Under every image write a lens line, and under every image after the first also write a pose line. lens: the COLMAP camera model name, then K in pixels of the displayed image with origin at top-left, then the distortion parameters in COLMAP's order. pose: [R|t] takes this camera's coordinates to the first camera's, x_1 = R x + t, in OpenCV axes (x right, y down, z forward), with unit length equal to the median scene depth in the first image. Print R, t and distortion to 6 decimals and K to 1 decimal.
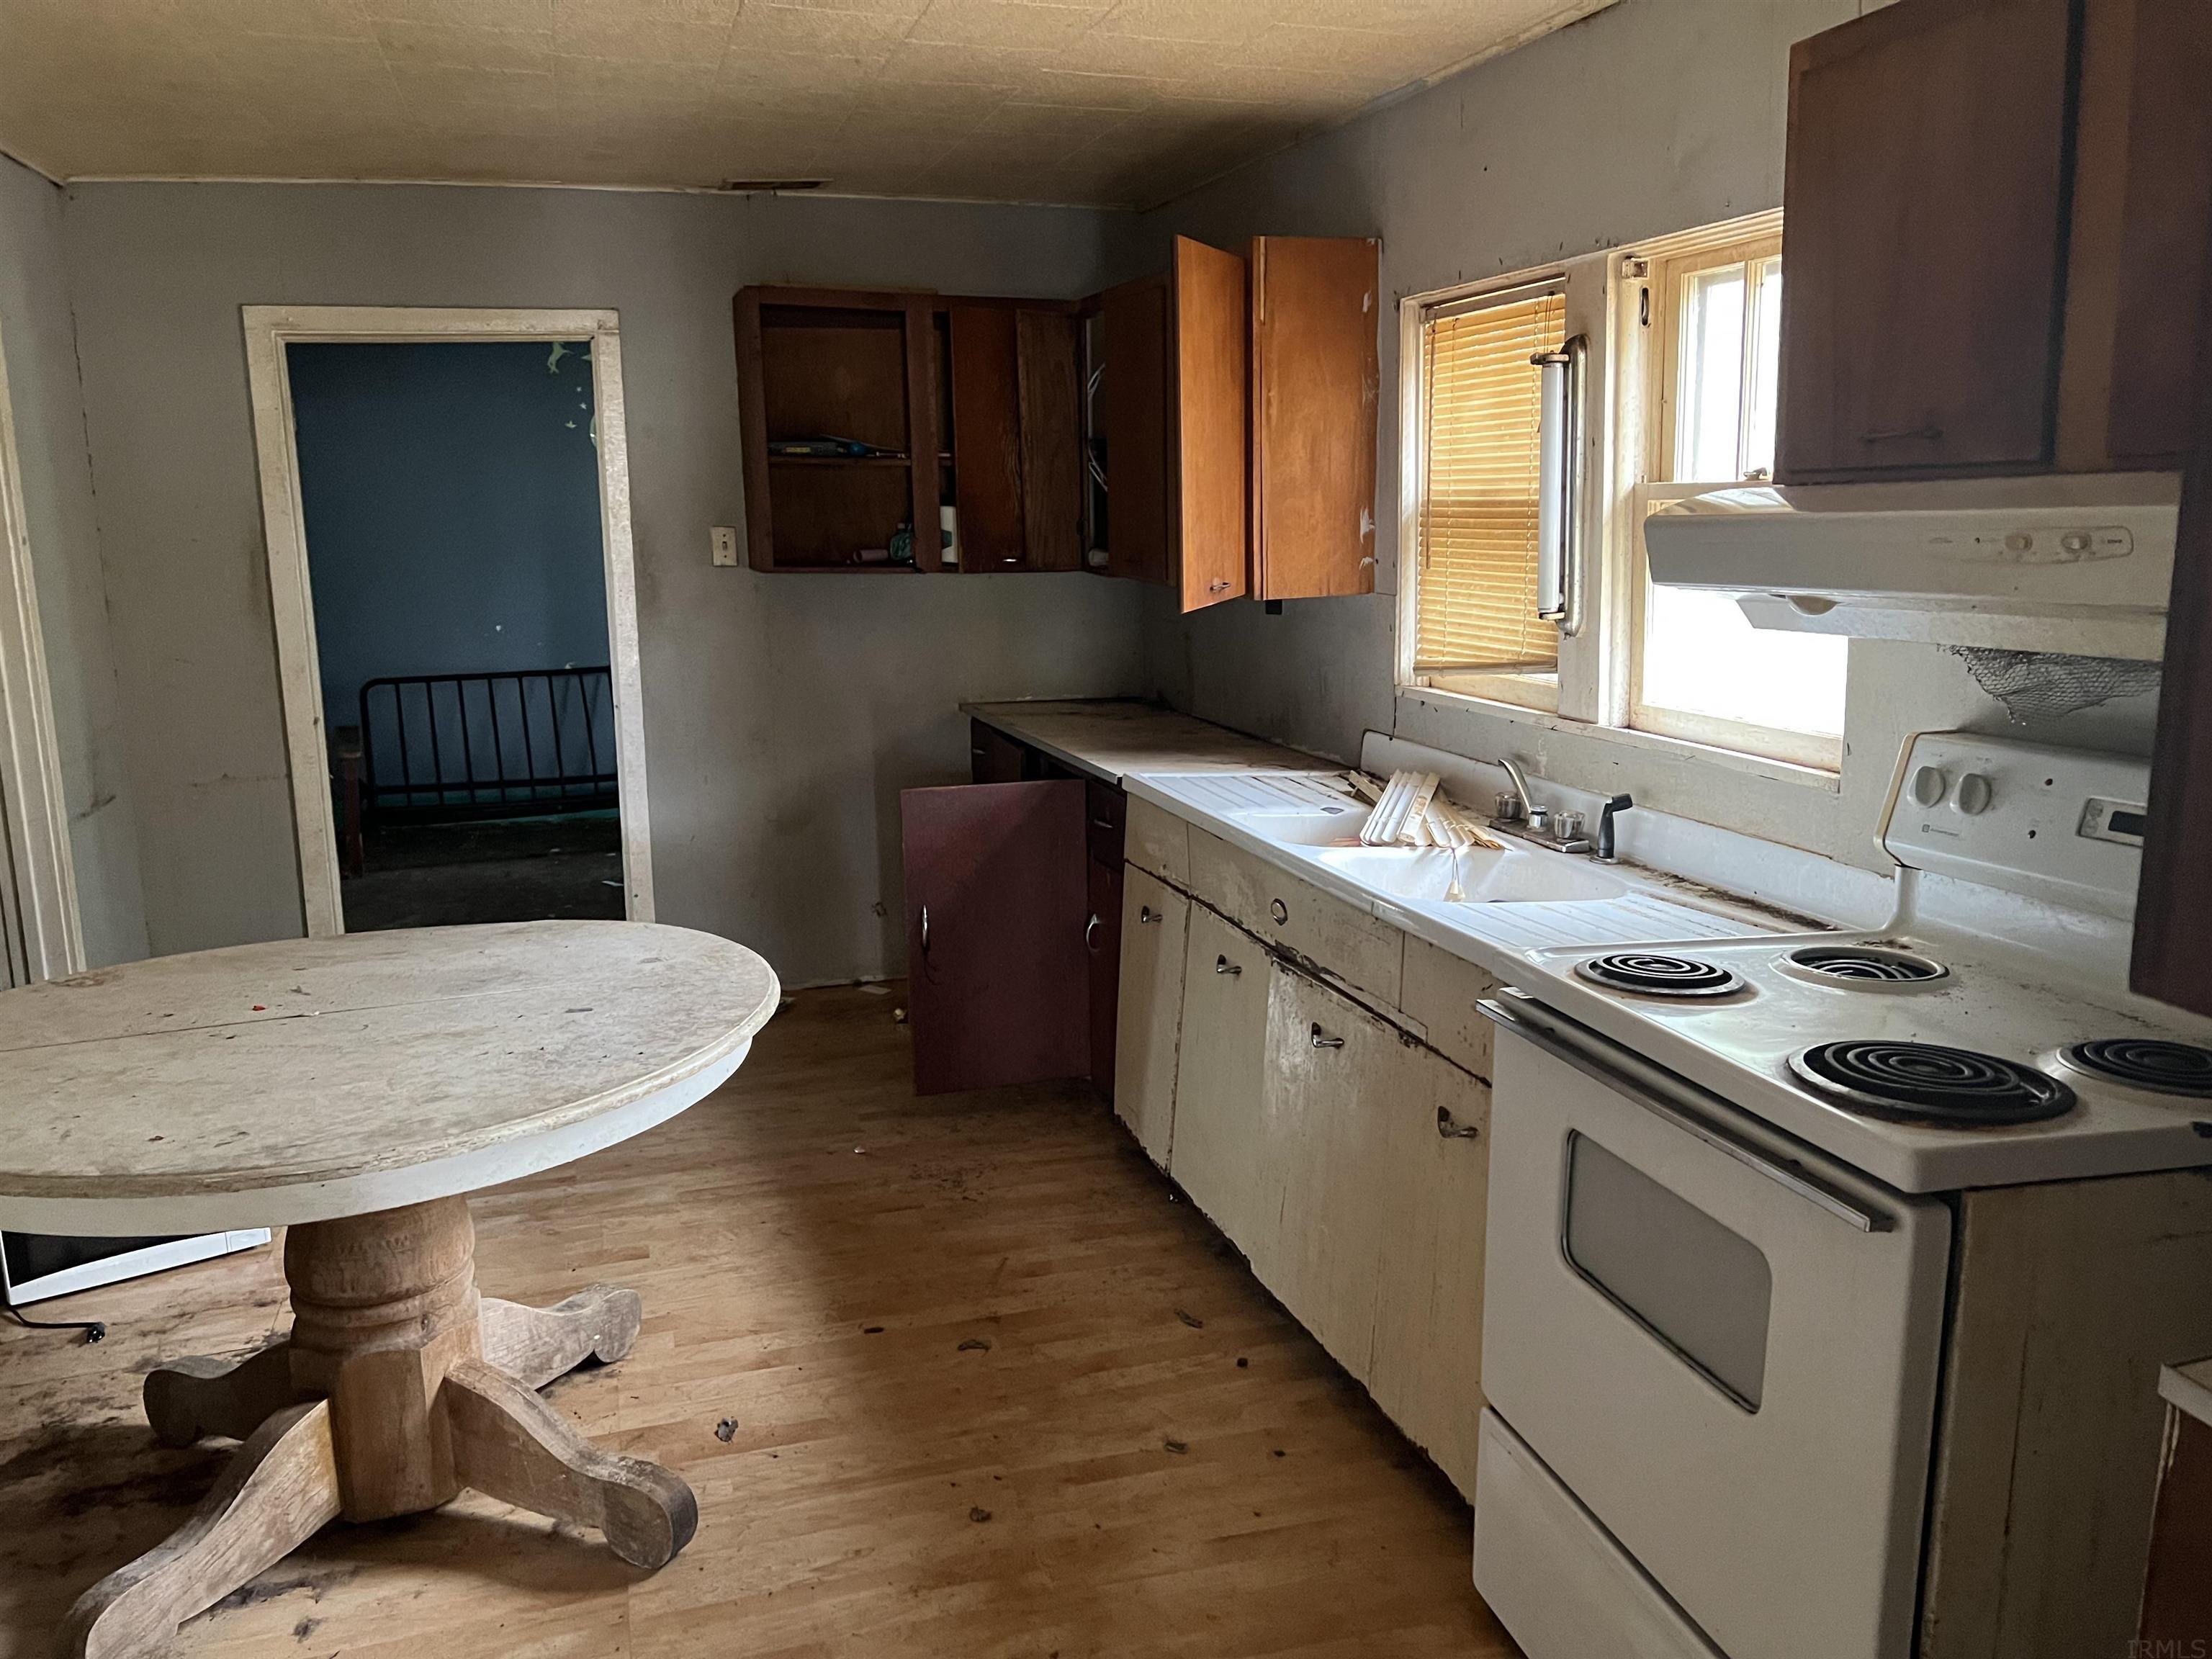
lens RADIAL K [[1667.3, 0, 1109.0], [0, 1667.3, 819.0], [0, 0, 1]] dist [0.052314, -0.059225]
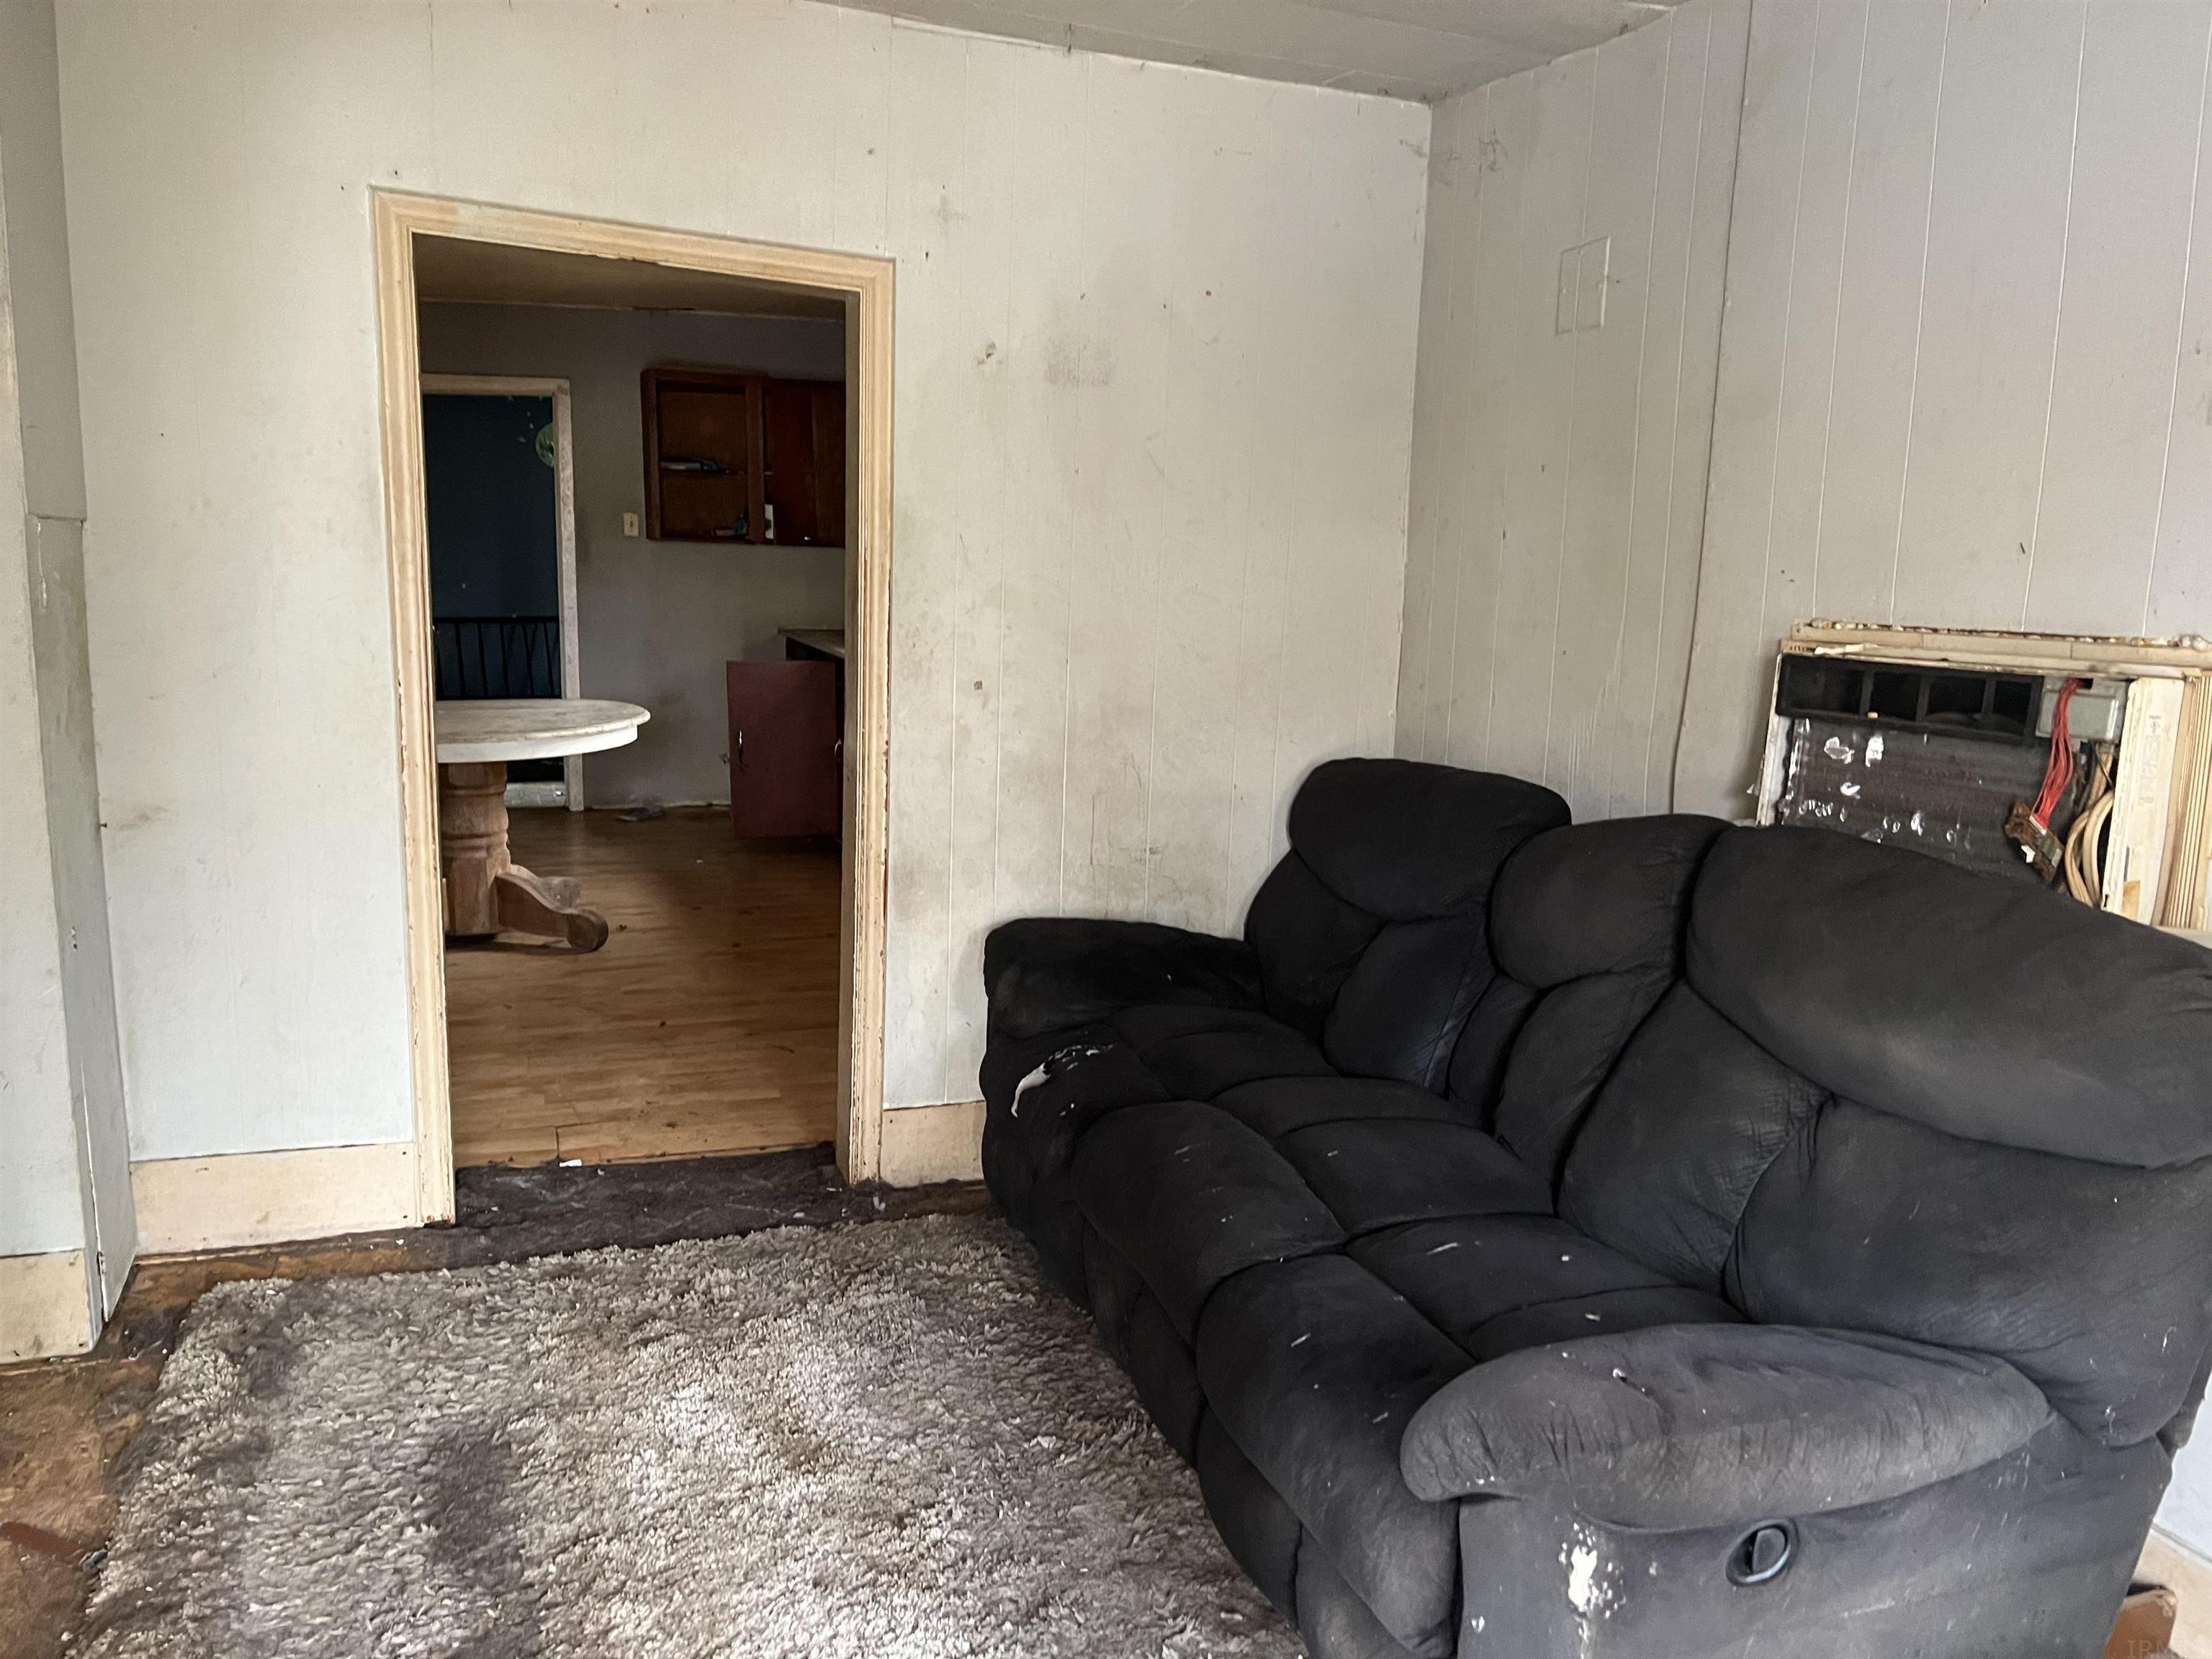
lens RADIAL K [[1667.3, 0, 1104.9], [0, 1667.3, 830.8], [0, 0, 1]] dist [0.052314, -0.059225]
pose [[0.998441, 0.024222, 0.050297, 0.172626], [-0.023992, 0.999699, -0.005170, 0.147210], [-0.050408, 0.003955, 0.998721, -0.724567]]
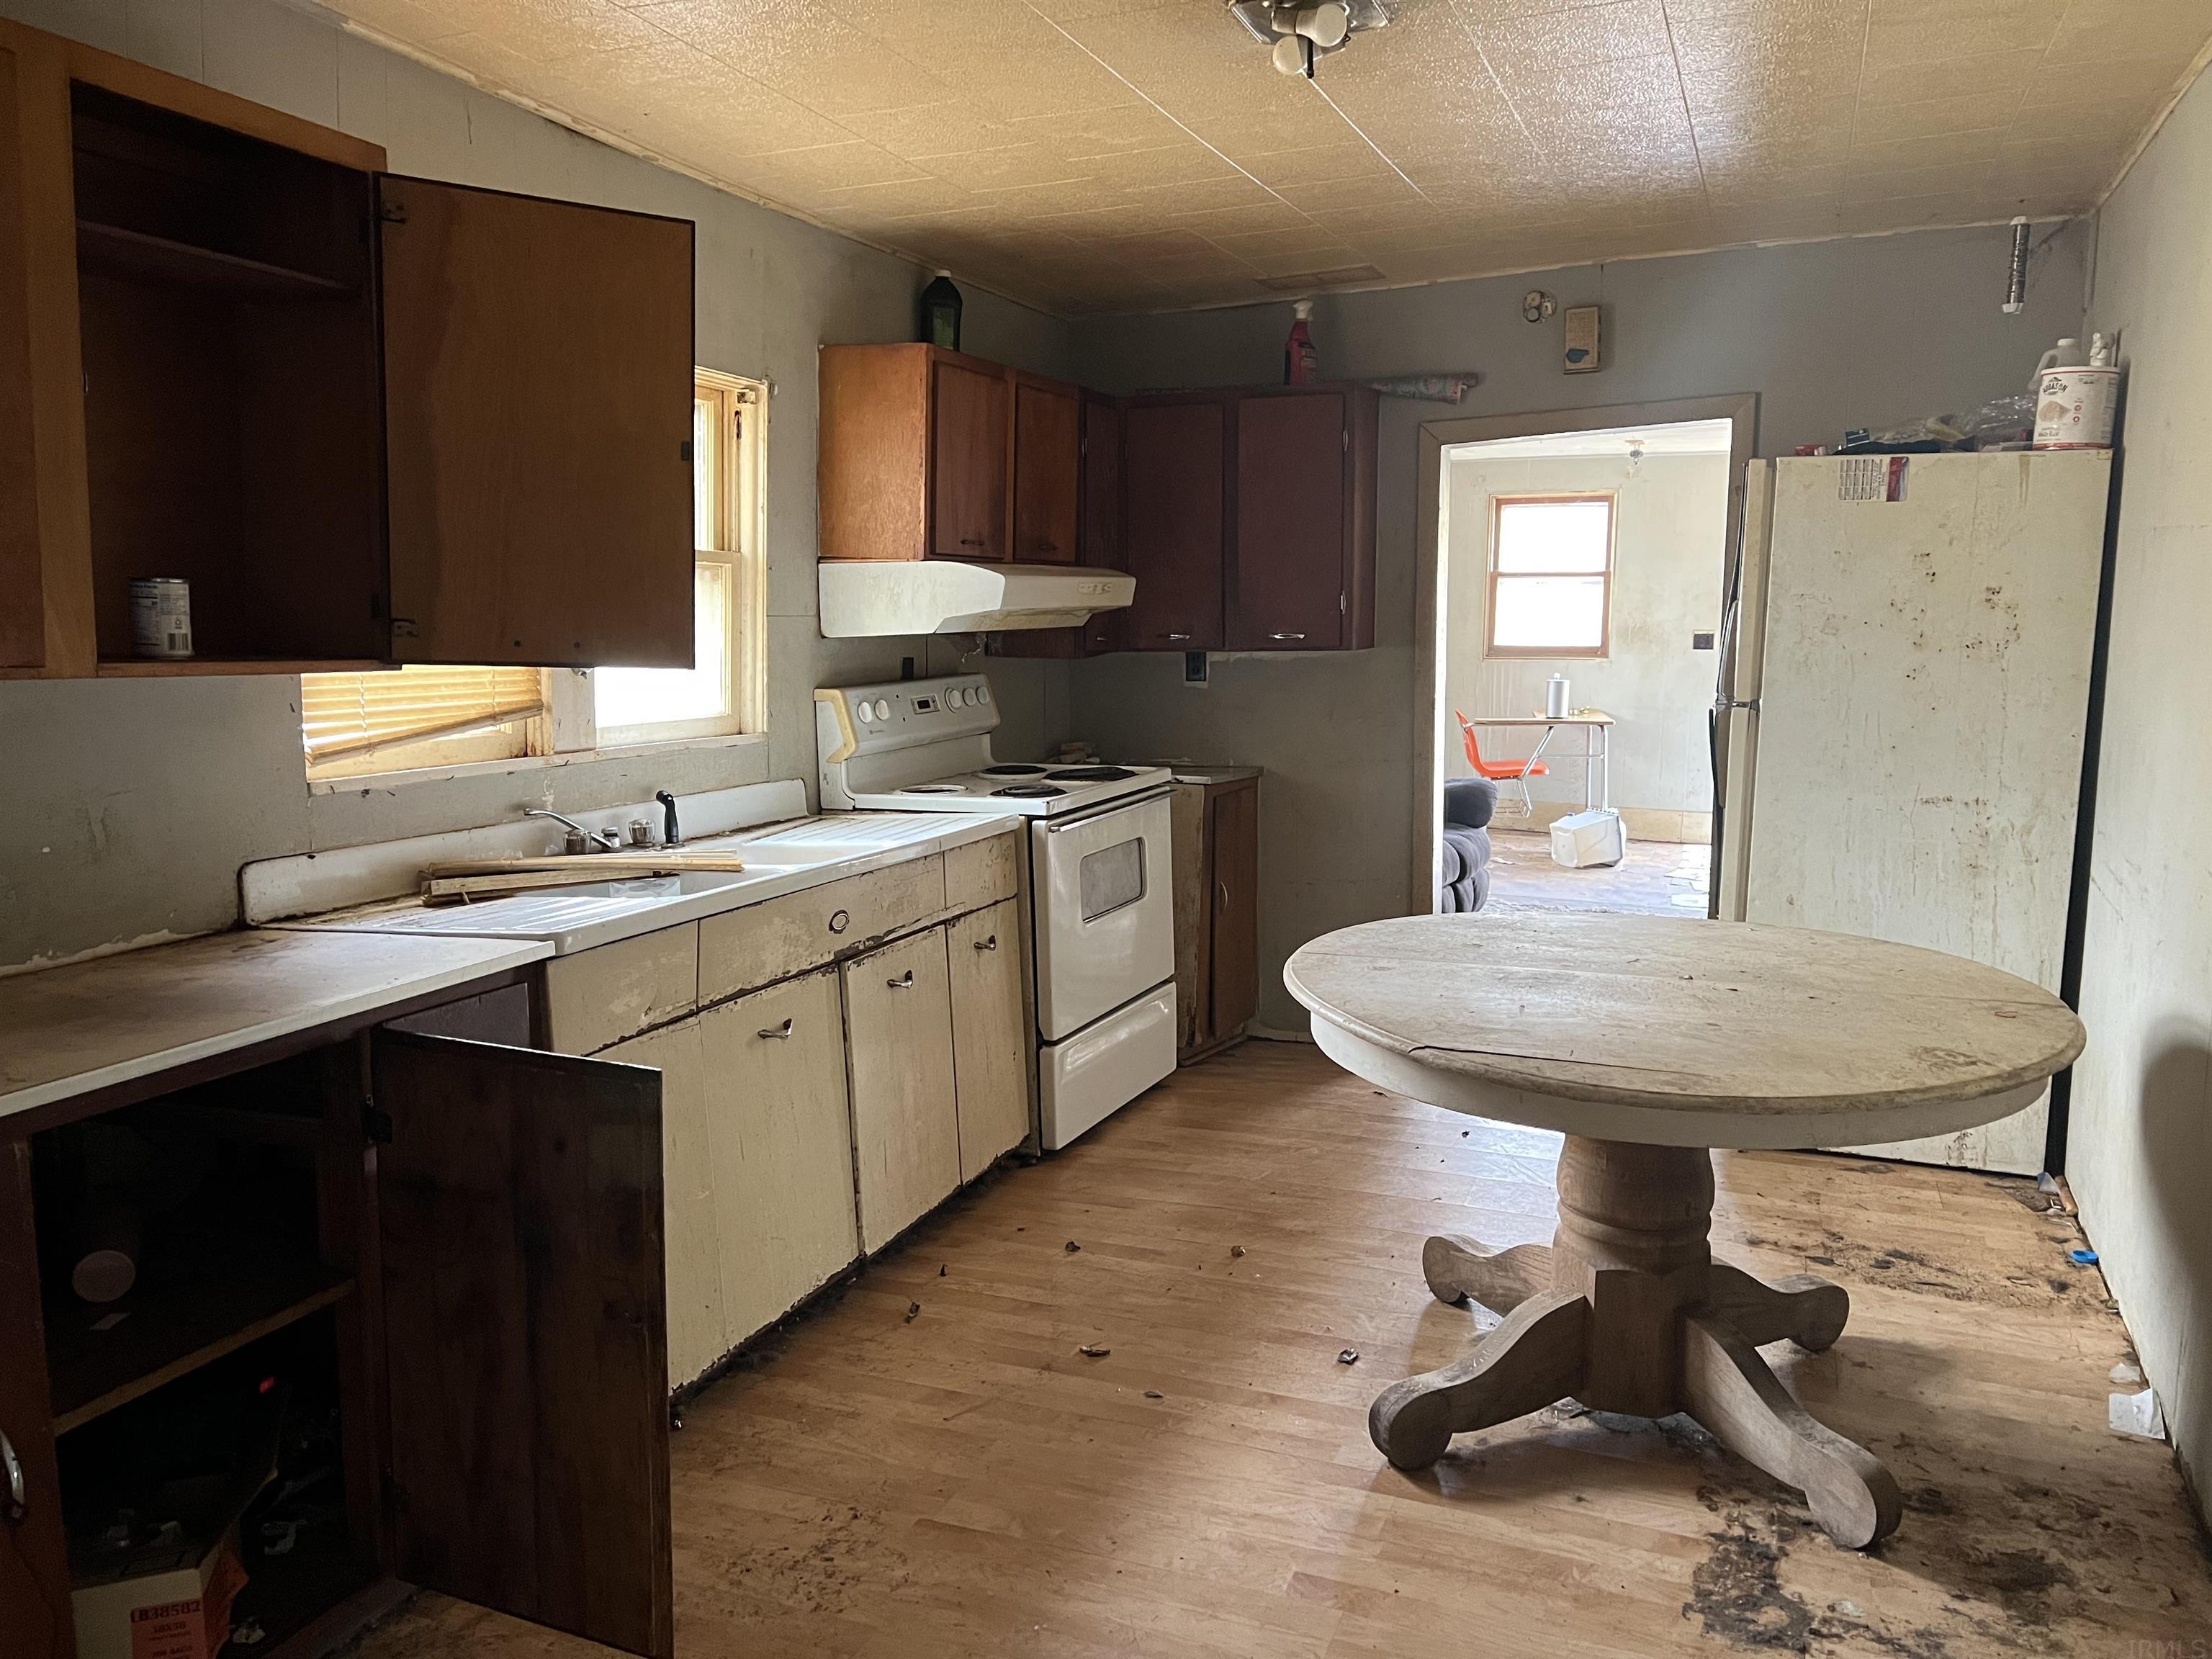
lens RADIAL K [[1667.3, 0, 1119.2], [0, 1667.3, 836.7], [0, 0, 1]] dist [0.052314, -0.059225]
pose [[-0.781536, -0.075992, 0.619214, -0.482361], [0.118454, 0.956422, 0.266882, -0.180741], [-0.612511, 0.281926, -0.738477, 1.130926]]
